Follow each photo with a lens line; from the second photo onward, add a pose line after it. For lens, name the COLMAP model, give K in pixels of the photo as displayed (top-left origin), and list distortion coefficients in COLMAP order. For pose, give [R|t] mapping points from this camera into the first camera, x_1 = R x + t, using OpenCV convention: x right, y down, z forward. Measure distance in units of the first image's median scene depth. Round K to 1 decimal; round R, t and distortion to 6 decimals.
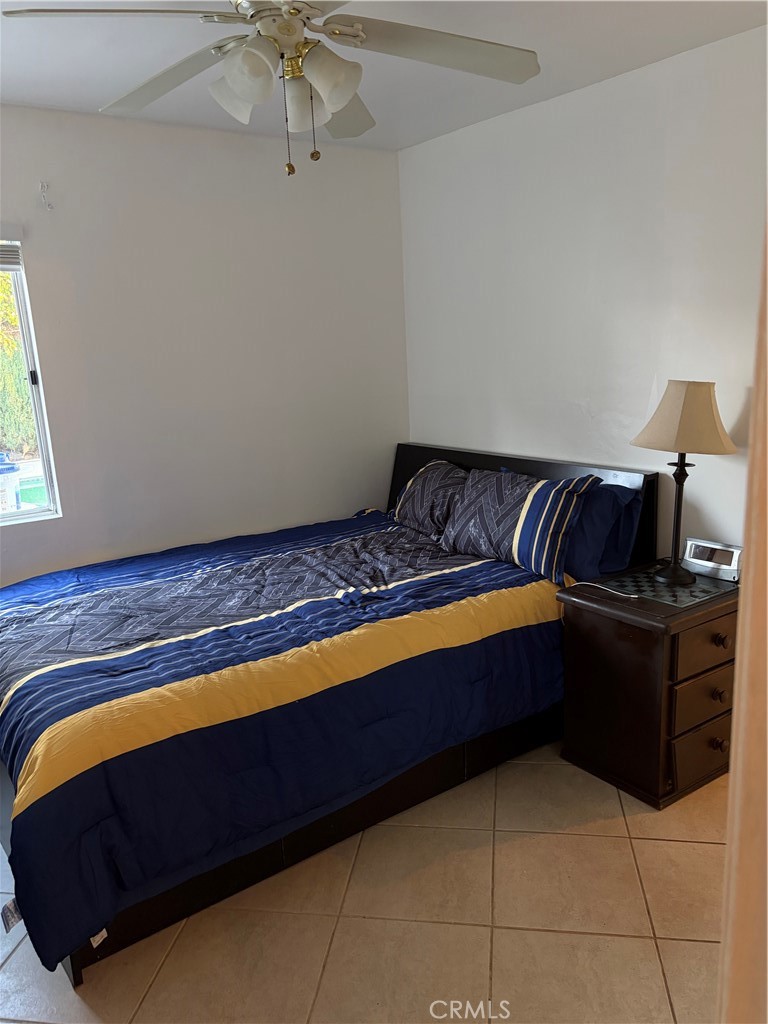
lens RADIAL K [[776.5, 0, 375.7], [0, 776.5, 513.3], [0, 0, 1]] dist [0.046194, -0.049097]
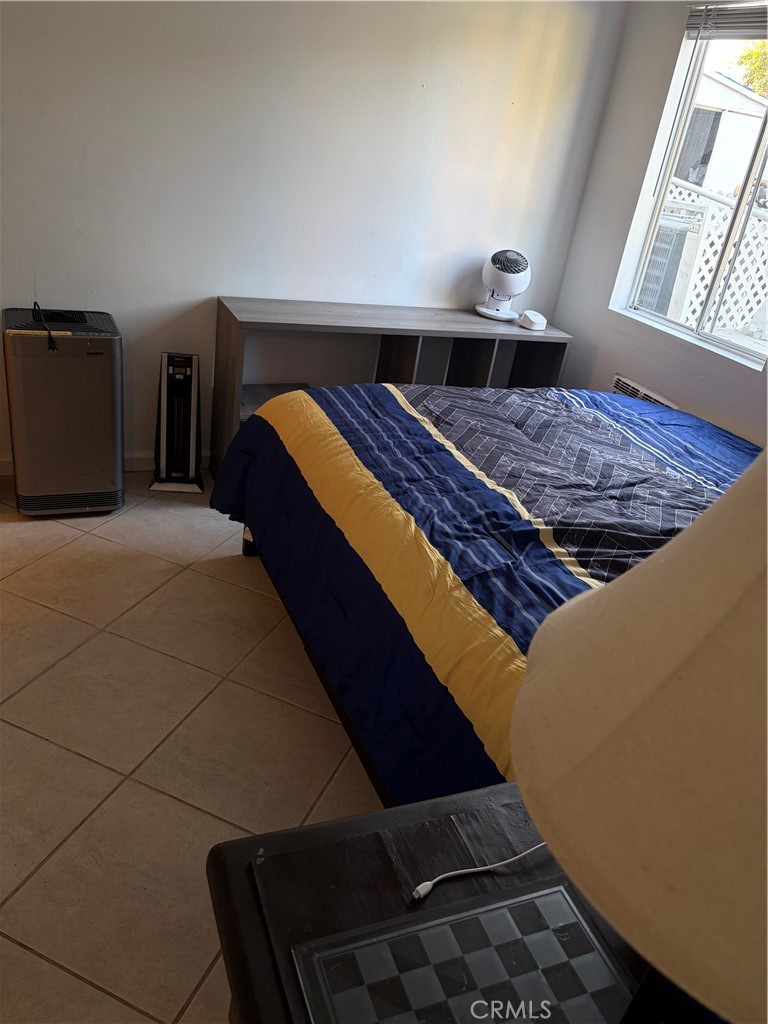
lens RADIAL K [[776.5, 0, 375.7], [0, 776.5, 513.3], [0, 0, 1]] dist [0.046194, -0.049097]
pose [[-0.248301, 0.441721, -0.862107, 0.585877], [-0.328428, 0.798876, 0.503916, -0.198773], [0.911308, 0.408263, -0.053288, 0.985200]]
